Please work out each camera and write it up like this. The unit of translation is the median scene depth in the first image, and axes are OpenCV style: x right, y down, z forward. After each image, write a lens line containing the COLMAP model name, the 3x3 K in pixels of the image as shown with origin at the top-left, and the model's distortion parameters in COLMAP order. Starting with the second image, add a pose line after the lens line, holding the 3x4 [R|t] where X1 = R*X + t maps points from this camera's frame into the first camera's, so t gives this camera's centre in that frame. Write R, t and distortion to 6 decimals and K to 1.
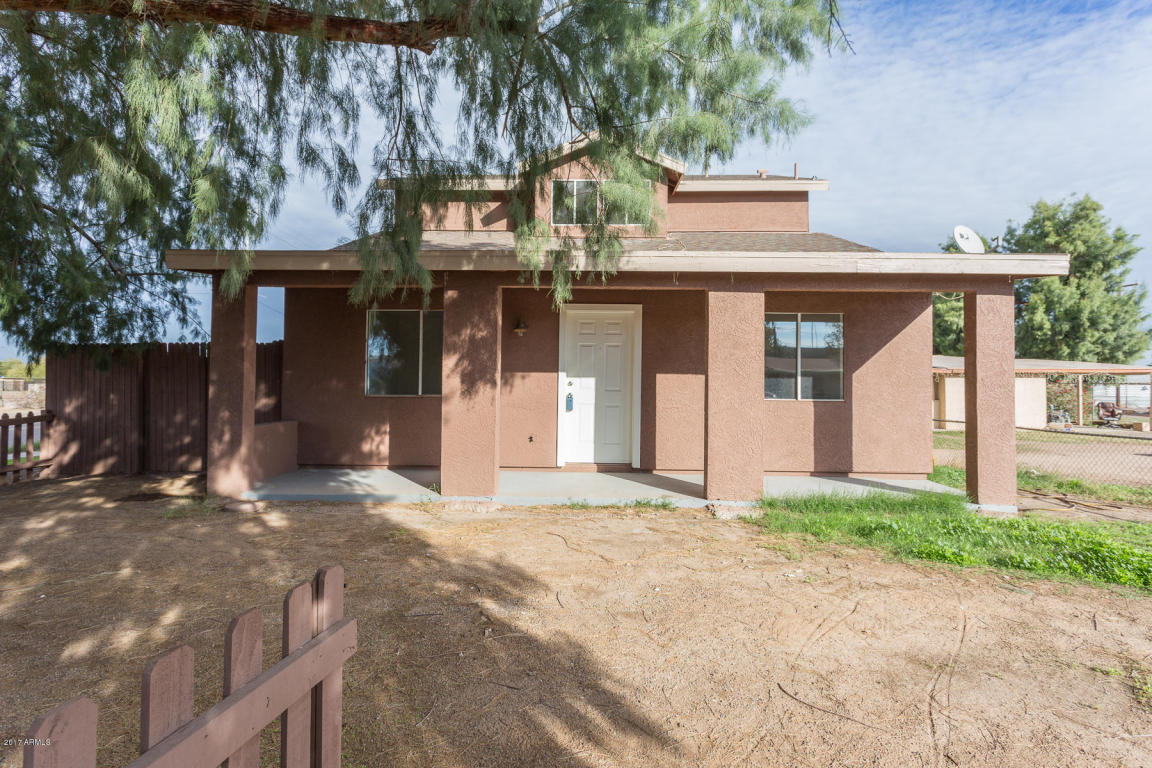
lens RADIAL K [[569.7, 0, 581.0], [0, 569.7, 382.5], [0, 0, 1]] dist [0.000761, 0.000310]
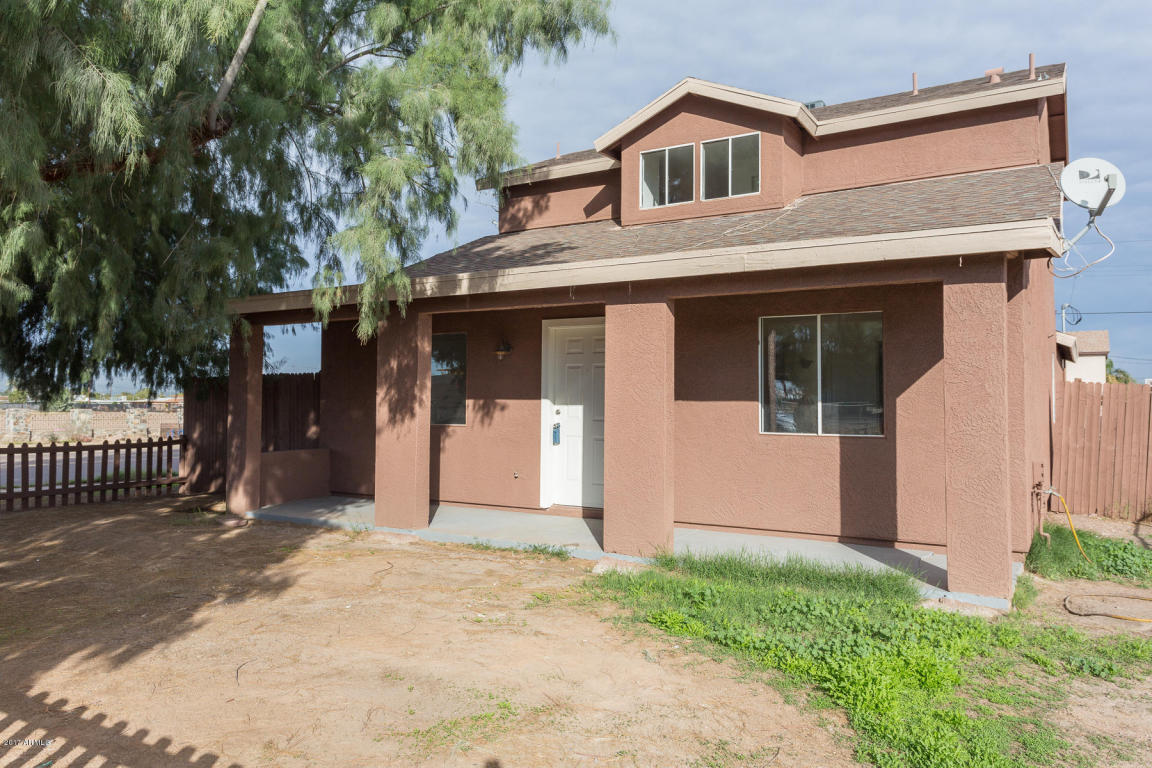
lens RADIAL K [[864.3, 0, 571.8], [0, 864.3, 382.1], [0, 0, 1]] dist [0.015219, 0.002341]
pose [[0.853653, -0.018540, -0.520513, 0.687389], [0.006945, 0.999683, -0.024217, -0.011579], [0.520796, 0.017058, 0.853510, -0.098924]]
